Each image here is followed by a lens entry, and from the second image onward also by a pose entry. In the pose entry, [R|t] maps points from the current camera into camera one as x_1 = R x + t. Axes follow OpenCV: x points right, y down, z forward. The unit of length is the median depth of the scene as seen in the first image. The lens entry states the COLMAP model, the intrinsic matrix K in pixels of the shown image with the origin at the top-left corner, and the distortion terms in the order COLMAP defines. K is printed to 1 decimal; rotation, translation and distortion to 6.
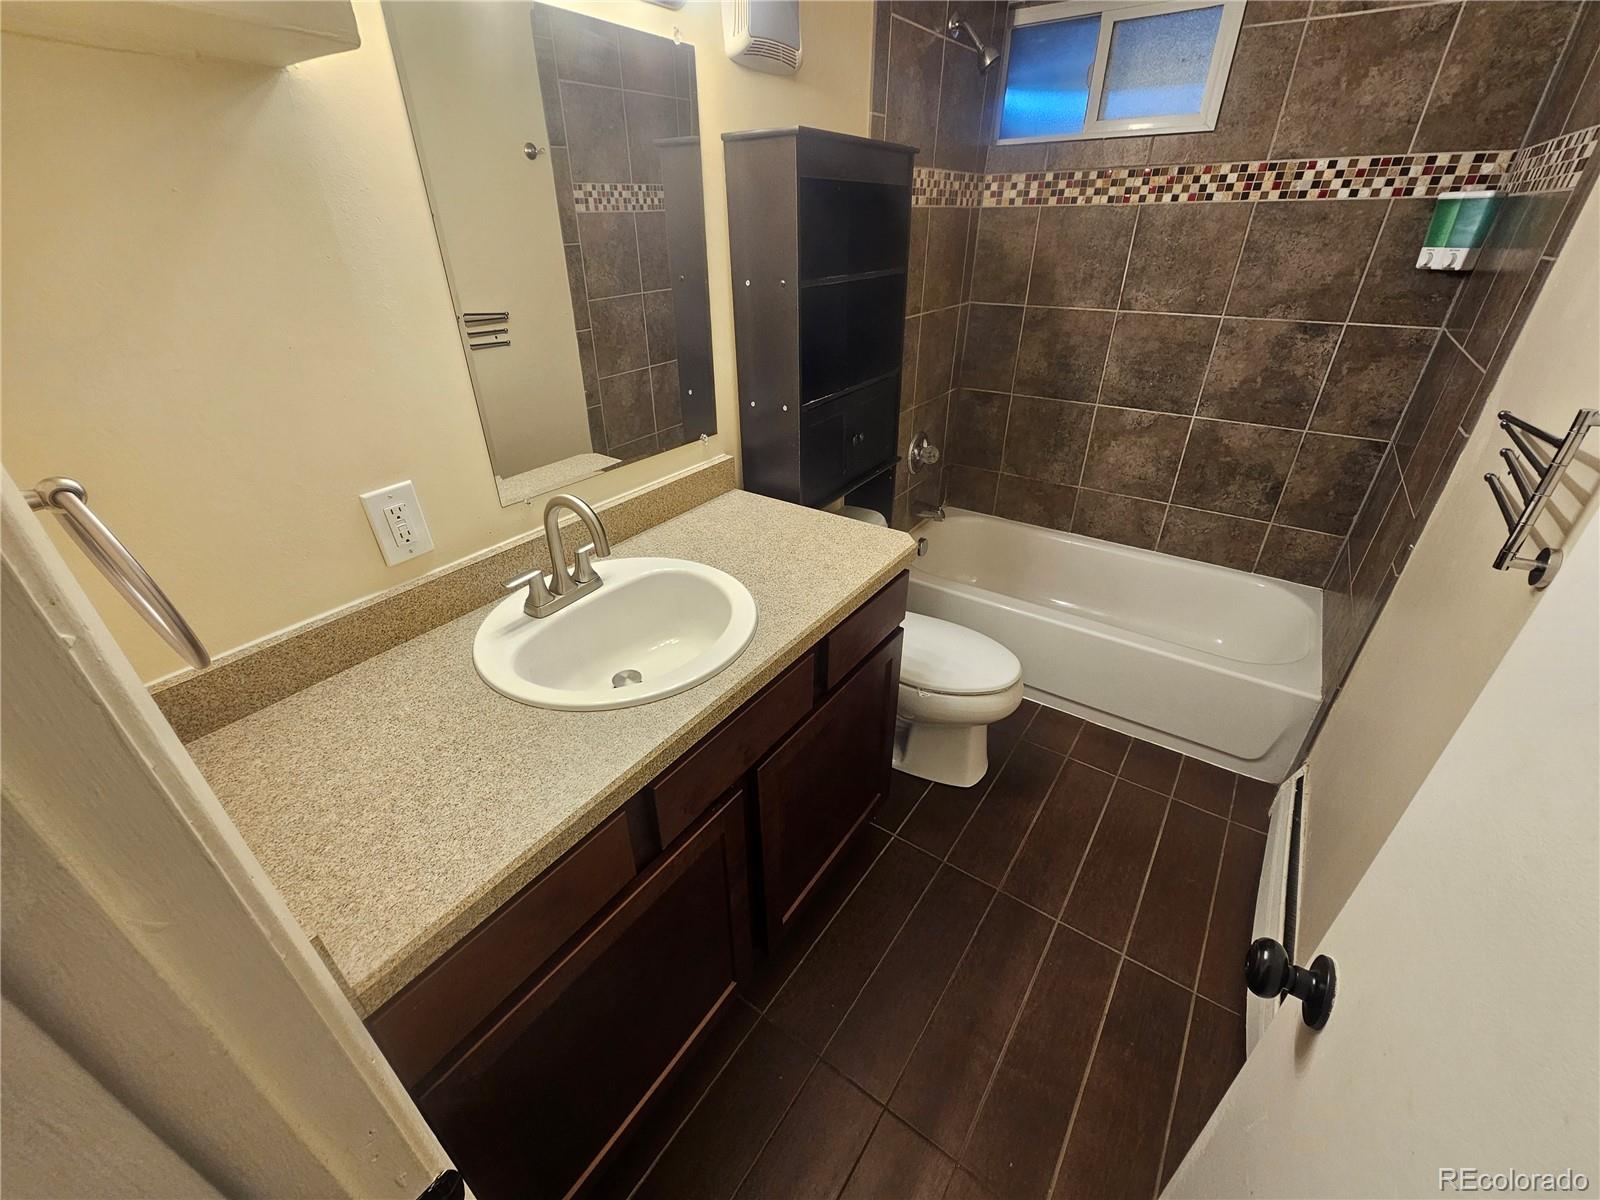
lens RADIAL K [[654.6, 0, 797.0], [0, 654.6, 597.9], [0, 0, 1]] dist [-0.002907, -0.000873]
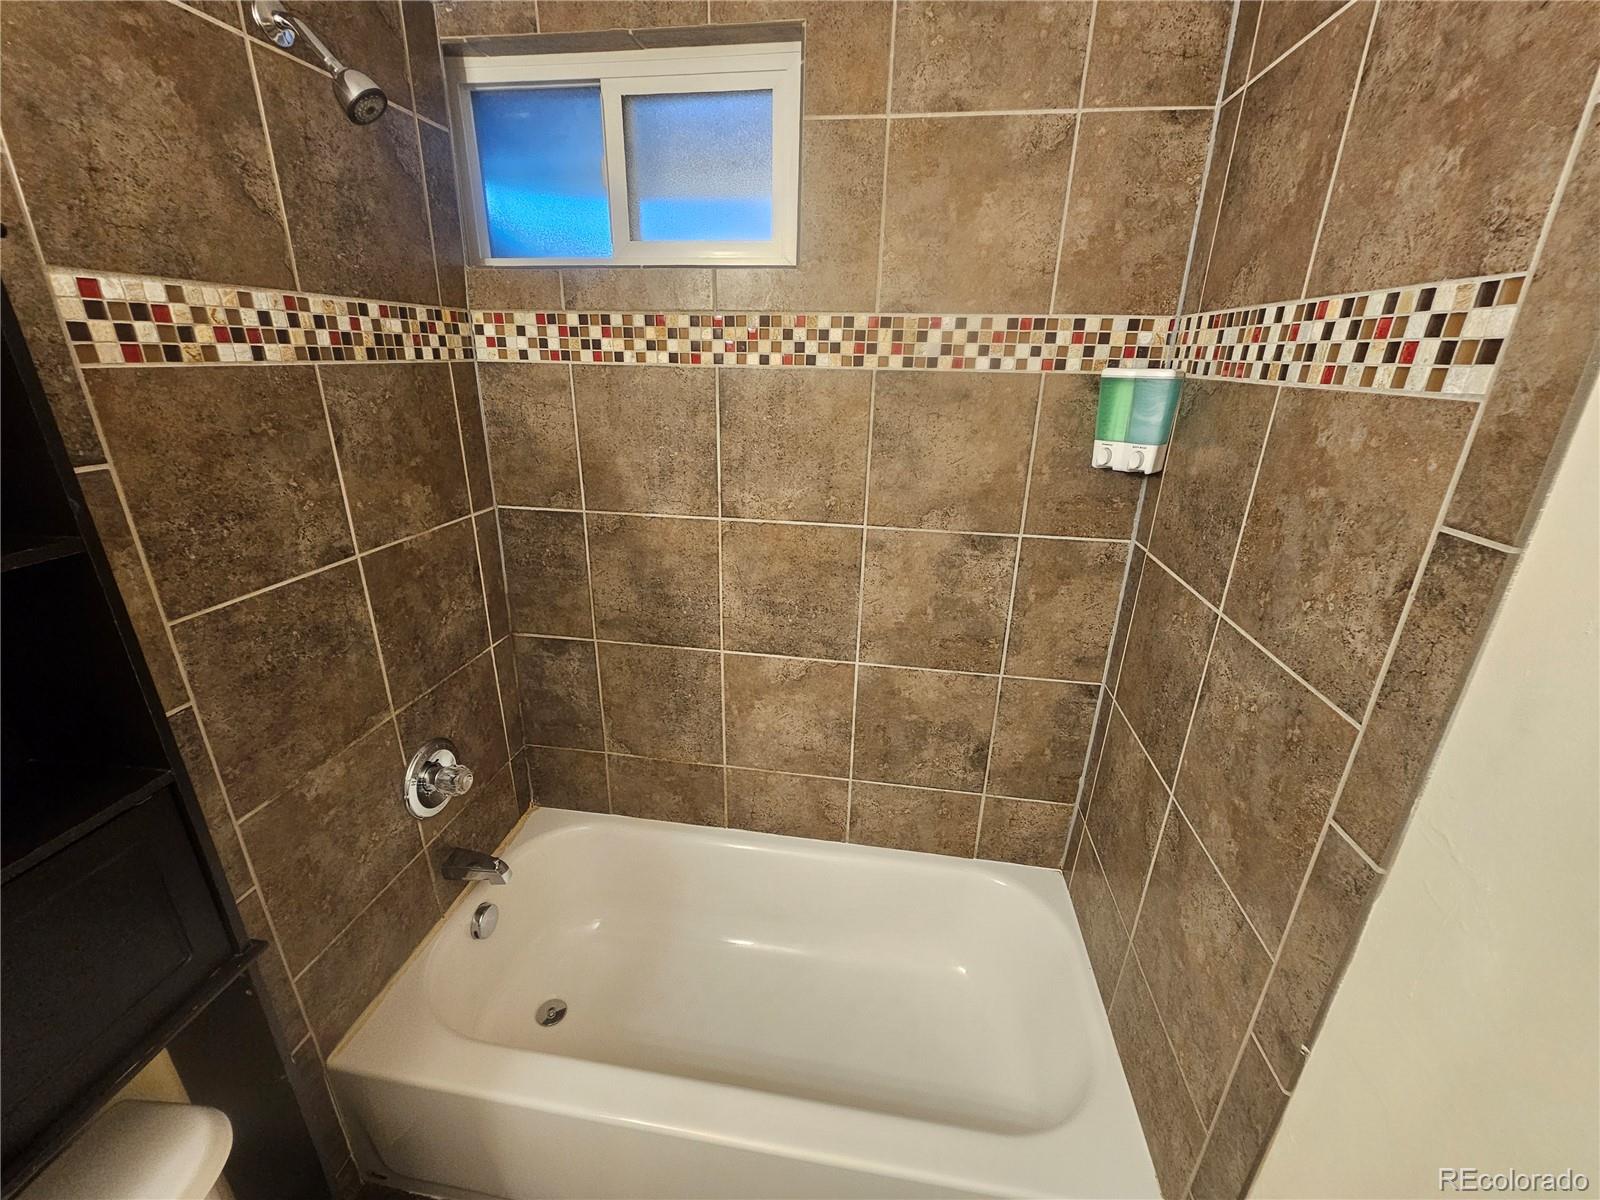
lens RADIAL K [[654.6, 0, 794.8], [0, 654.6, 601.2], [0, 0, 1]] dist [-0.002907, -0.000873]
pose [[0.897571, -0.129457, 0.421435, 0.304392], [0.195194, 0.973810, -0.116588, -0.300566], [-0.395305, 0.186908, 0.899333, 0.454221]]
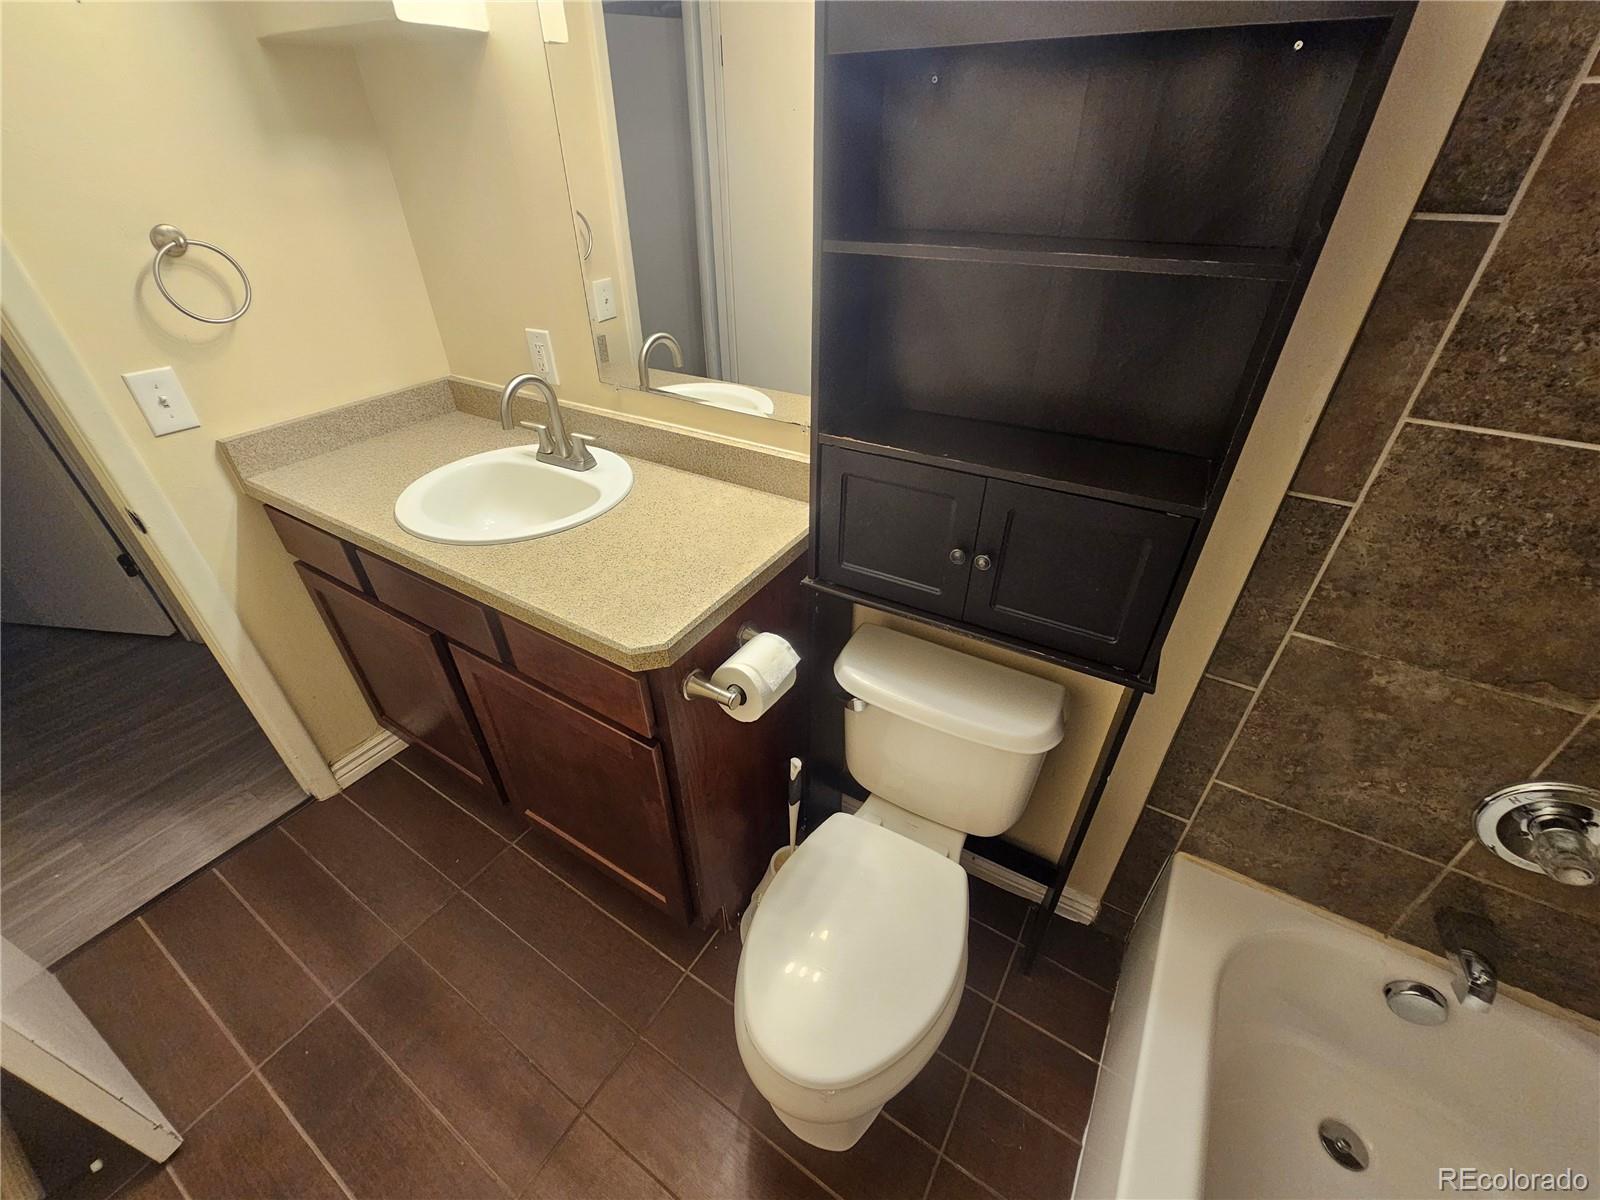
lens RADIAL K [[654.6, 0, 790.9], [0, 654.6, 603.3], [0, 0, 1]] dist [-0.002907, -0.000873]
pose [[0.060963, 0.578616, -0.813318, 0.465277], [-0.492477, 0.726183, 0.479712, -0.340784], [0.868188, 0.371296, 0.329226, 0.593647]]
